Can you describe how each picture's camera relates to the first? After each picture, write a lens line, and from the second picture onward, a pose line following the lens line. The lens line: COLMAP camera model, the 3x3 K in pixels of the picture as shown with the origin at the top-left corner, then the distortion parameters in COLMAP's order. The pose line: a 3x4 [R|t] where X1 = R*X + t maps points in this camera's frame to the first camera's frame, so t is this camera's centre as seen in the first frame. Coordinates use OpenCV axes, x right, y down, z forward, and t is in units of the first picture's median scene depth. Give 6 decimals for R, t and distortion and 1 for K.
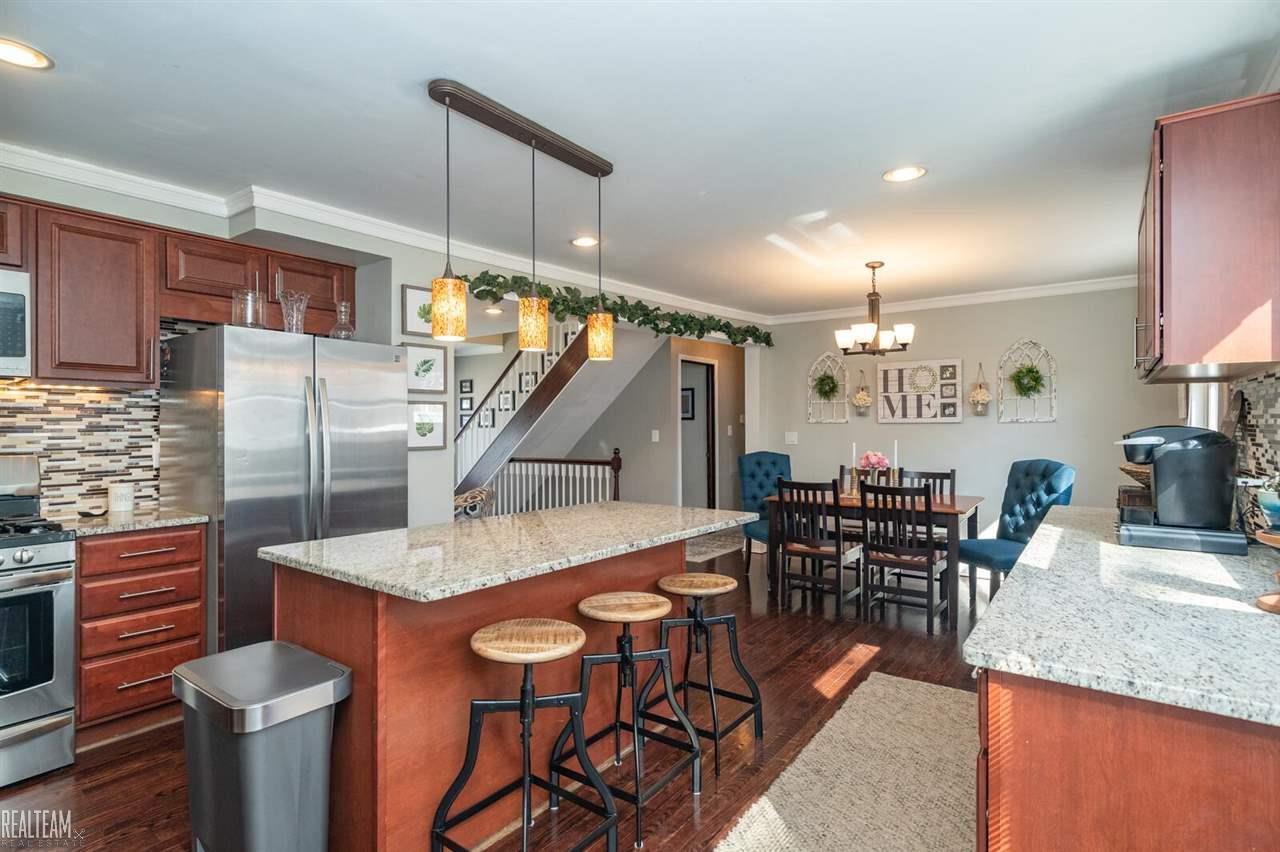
lens RADIAL K [[637.6, 0, 633.3], [0, 637.6, 424.3], [0, 0, 1]] dist [0.005336, -0.002665]
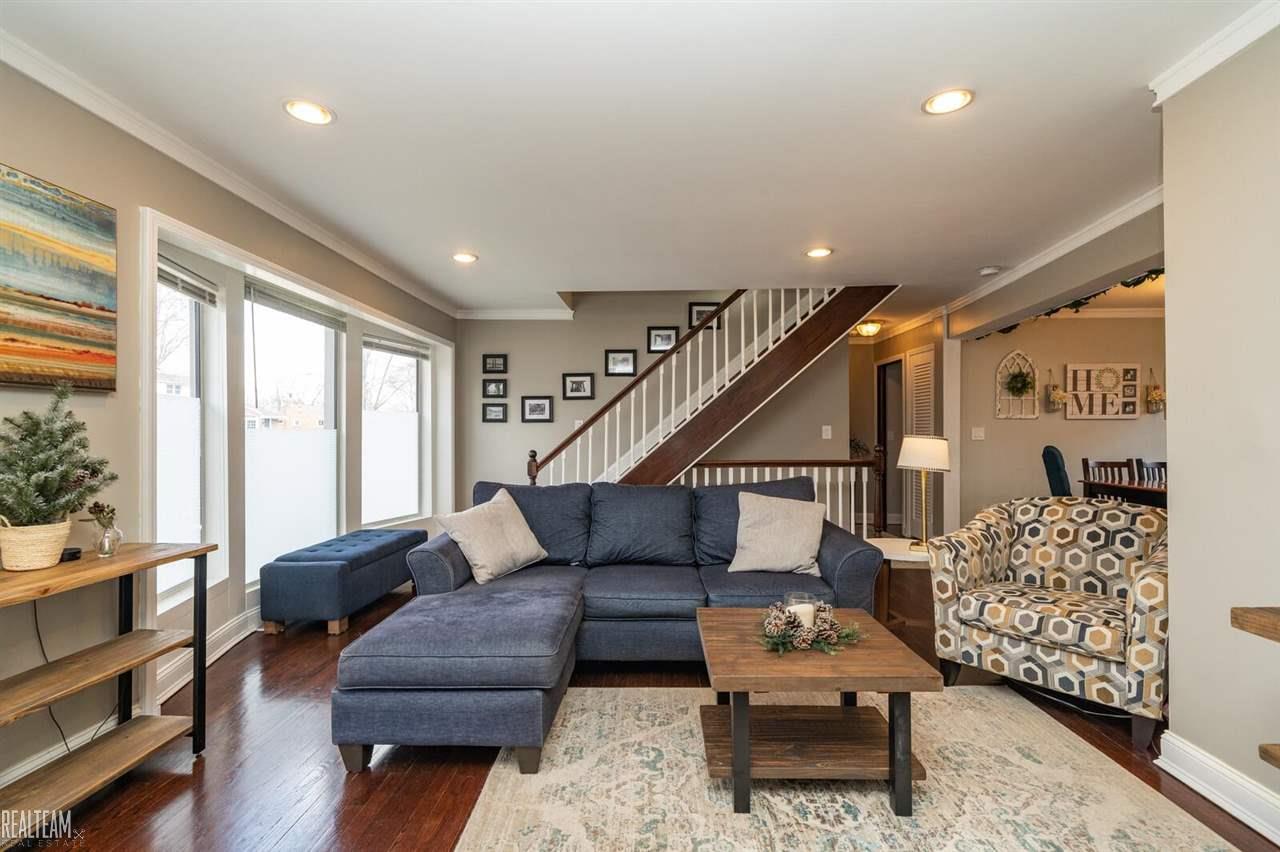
lens RADIAL K [[594.1, 0, 635.2], [0, 594.1, 433.3], [0, 0, 1]] dist [0.001433, -0.000787]
pose [[0.818379, 0.003791, 0.574667, -0.827112], [-0.004524, 0.999990, -0.000154, 0.026745], [-0.574661, -0.002474, 0.818388, 0.623754]]
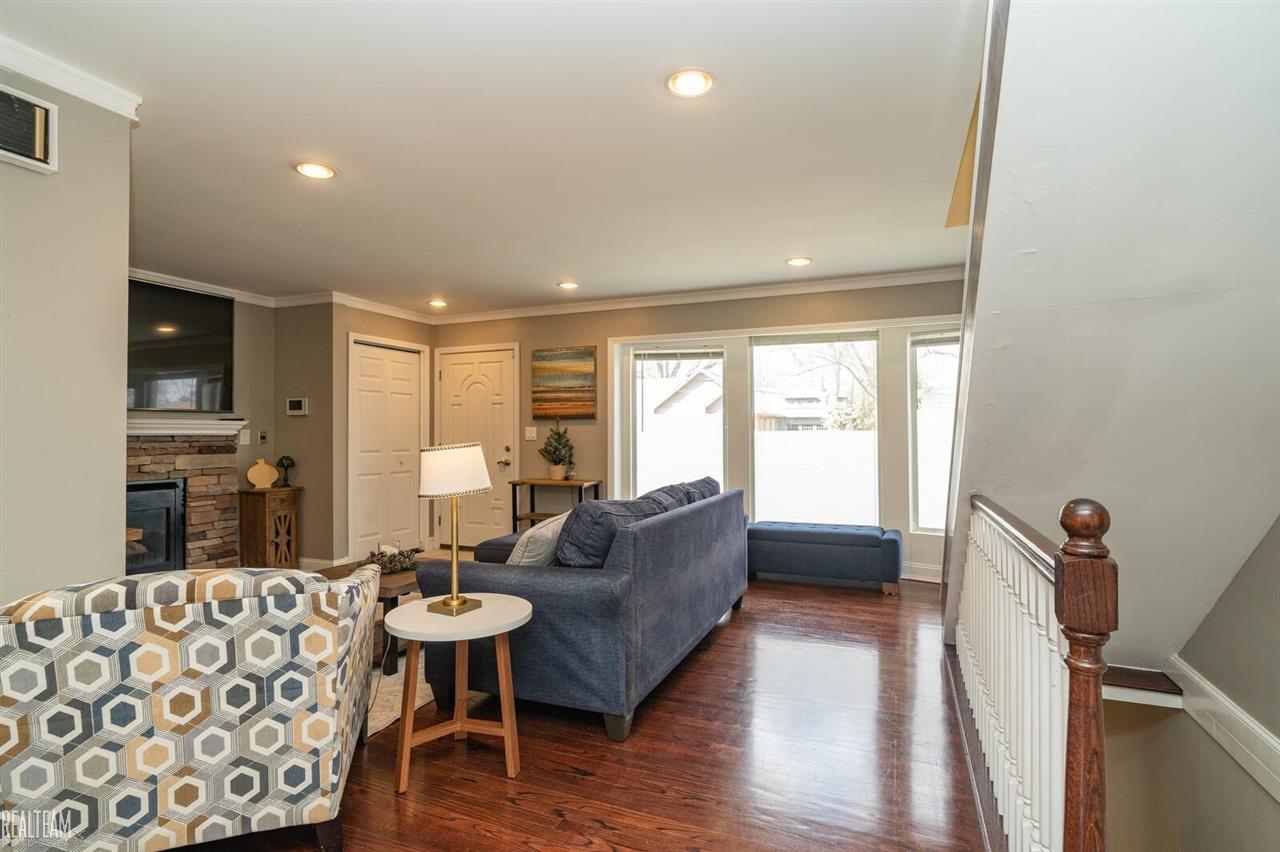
lens RADIAL K [[594.1, 0, 641.6], [0, 594.1, 428.0], [0, 0, 1]] dist [0.001433, -0.000787]
pose [[0.251591, -0.006678, -0.967811, 0.082611], [0.006070, 0.999967, -0.005322, 0.022432], [0.967815, -0.004535, 0.251623, 0.969223]]
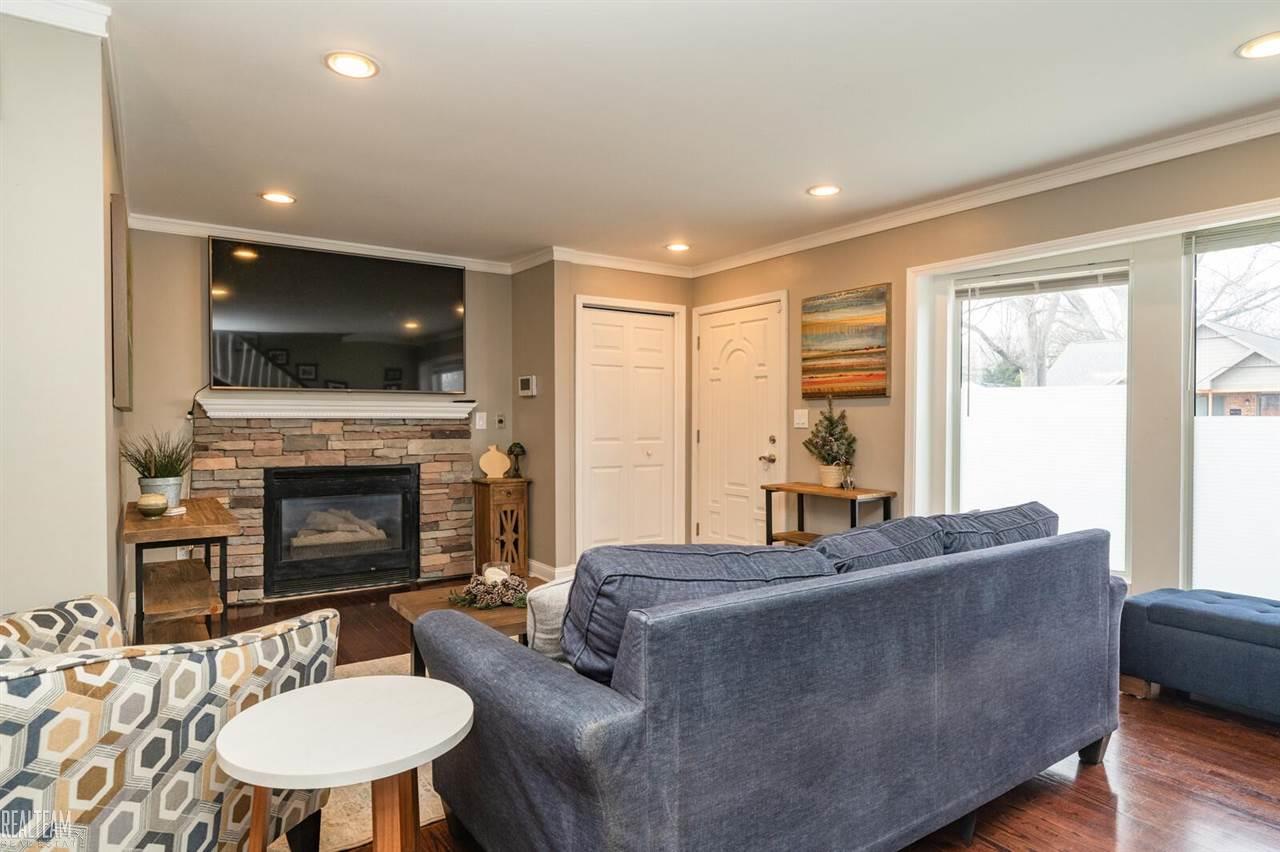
lens RADIAL K [[707.3, 0, 649.3], [0, 707.3, 431.9], [0, 0, 1]] dist [0.003396, -0.001897]
pose [[-0.309578, 0.021631, -0.950628, -0.086547], [0.002600, 0.999757, 0.021902, 0.022248], [0.950870, 0.004309, -0.309559, 1.134252]]
